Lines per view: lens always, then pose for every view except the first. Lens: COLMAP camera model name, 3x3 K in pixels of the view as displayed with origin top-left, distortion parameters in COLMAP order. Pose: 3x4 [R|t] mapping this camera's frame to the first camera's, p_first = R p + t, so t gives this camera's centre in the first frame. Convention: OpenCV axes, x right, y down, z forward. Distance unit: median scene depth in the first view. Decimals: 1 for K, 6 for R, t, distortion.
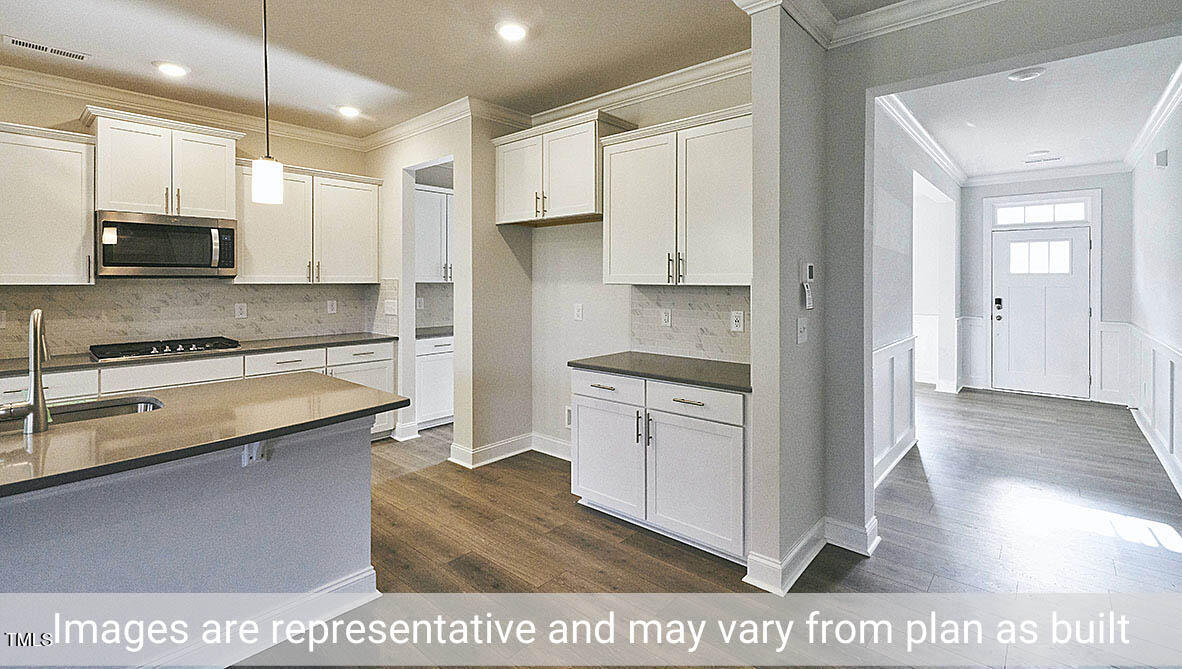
lens RADIAL K [[529.3, 0, 590.8], [0, 529.3, 285.2], [0, 0, 1]] dist [0.000294, 0.000338]
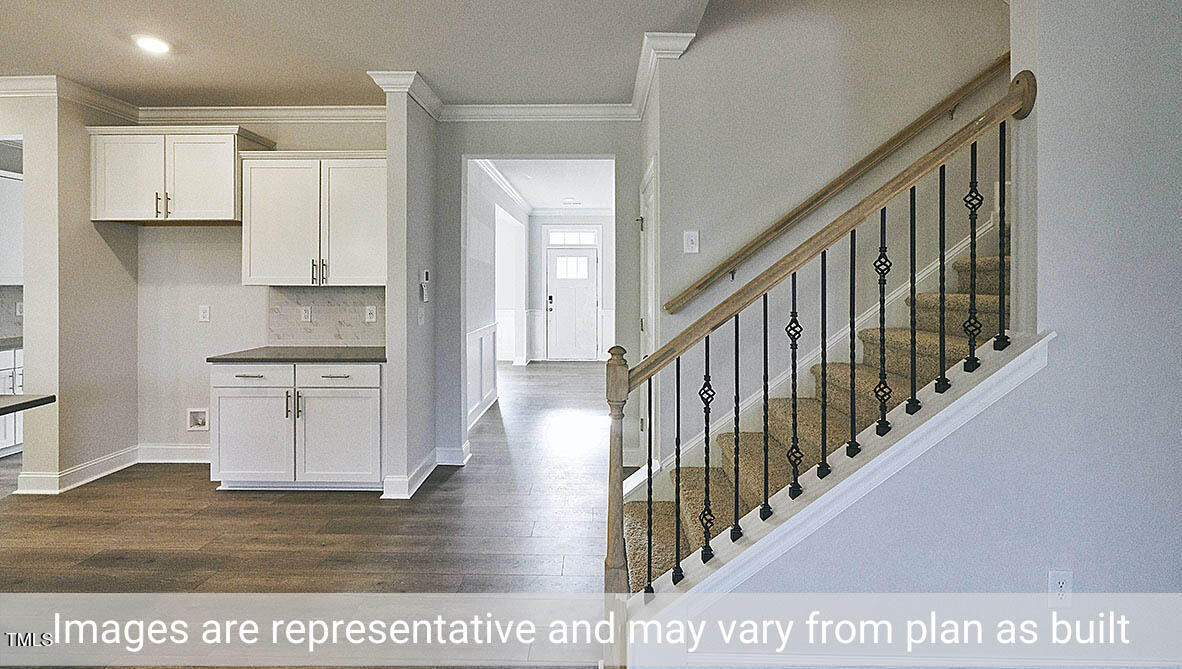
lens RADIAL K [[539.7, 0, 590.2], [0, 539.7, 278.3], [0, 0, 1]] dist [-0.000303, -0.000188]
pose [[0.765194, 0.007048, 0.643761, -0.143624], [0.006129, 0.999815, -0.018232, 0.007913], [-0.643771, 0.017897, 0.765009, -0.309902]]
